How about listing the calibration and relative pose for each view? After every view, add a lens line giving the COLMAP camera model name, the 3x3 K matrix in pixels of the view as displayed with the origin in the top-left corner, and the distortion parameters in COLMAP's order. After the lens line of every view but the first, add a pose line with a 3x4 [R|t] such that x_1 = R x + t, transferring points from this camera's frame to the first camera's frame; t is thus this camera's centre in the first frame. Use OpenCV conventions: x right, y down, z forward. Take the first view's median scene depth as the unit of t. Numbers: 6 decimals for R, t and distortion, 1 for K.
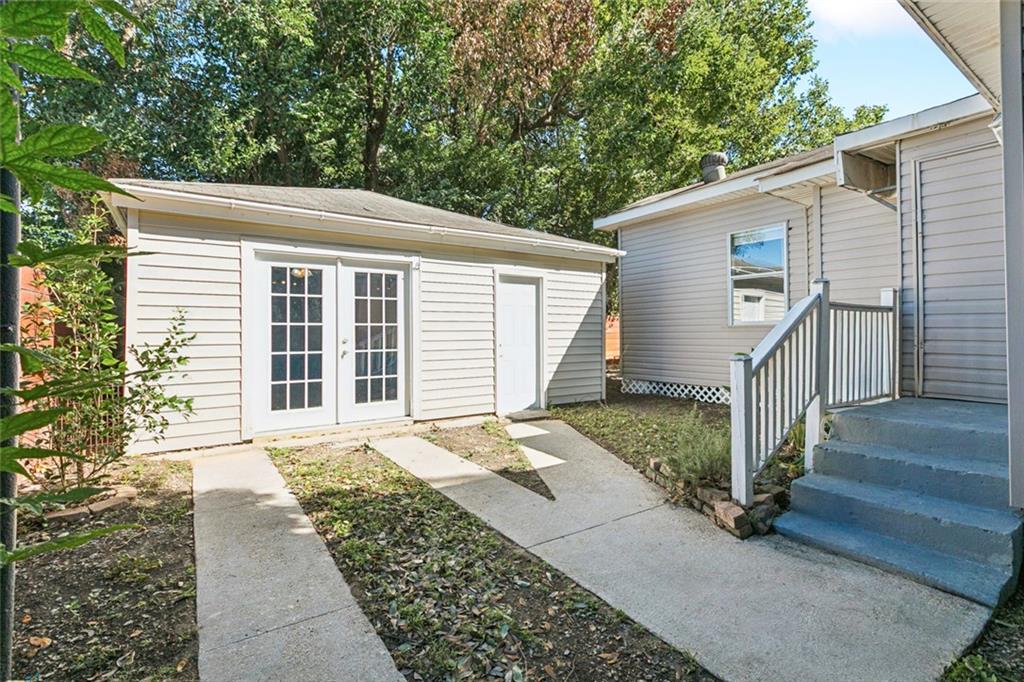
lens RADIAL K [[467.2, 0, 512.3], [0, 467.2, 329.8], [0, 0, 1]] dist [0.000218, -0.000050]
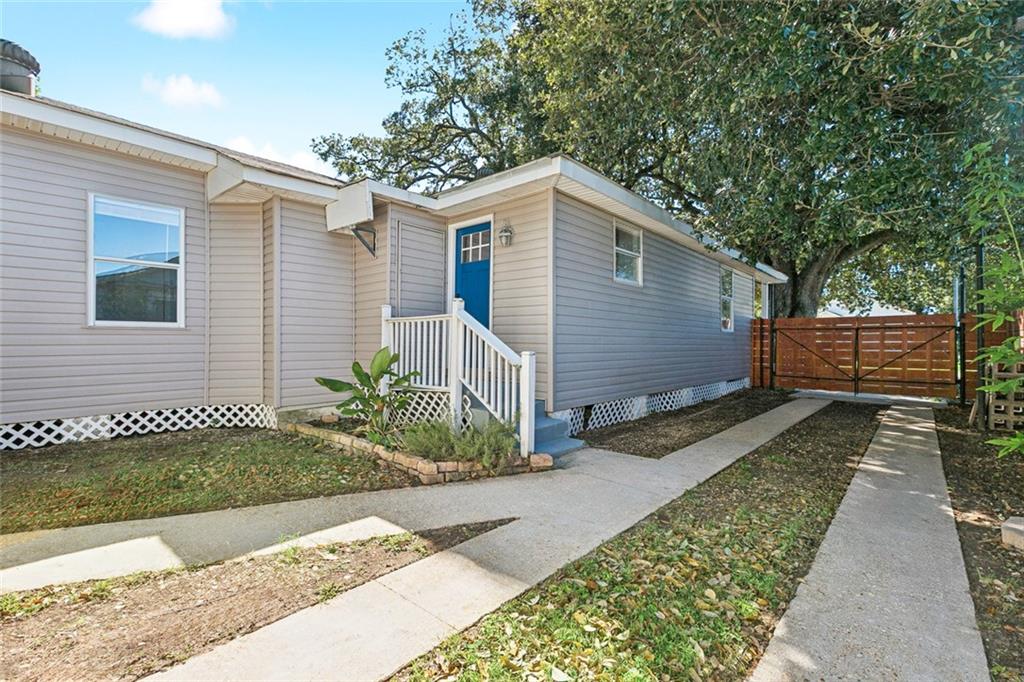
lens RADIAL K [[457.3, 0, 512.0], [0, 457.3, 341.0], [0, 0, 1]] dist [-0.000118, -0.000046]
pose [[-0.240914, 0.002930, 0.970542, -0.463311], [-0.006597, 0.999967, -0.004657, 0.016375], [-0.970524, -0.007525, -0.240887, 0.739962]]
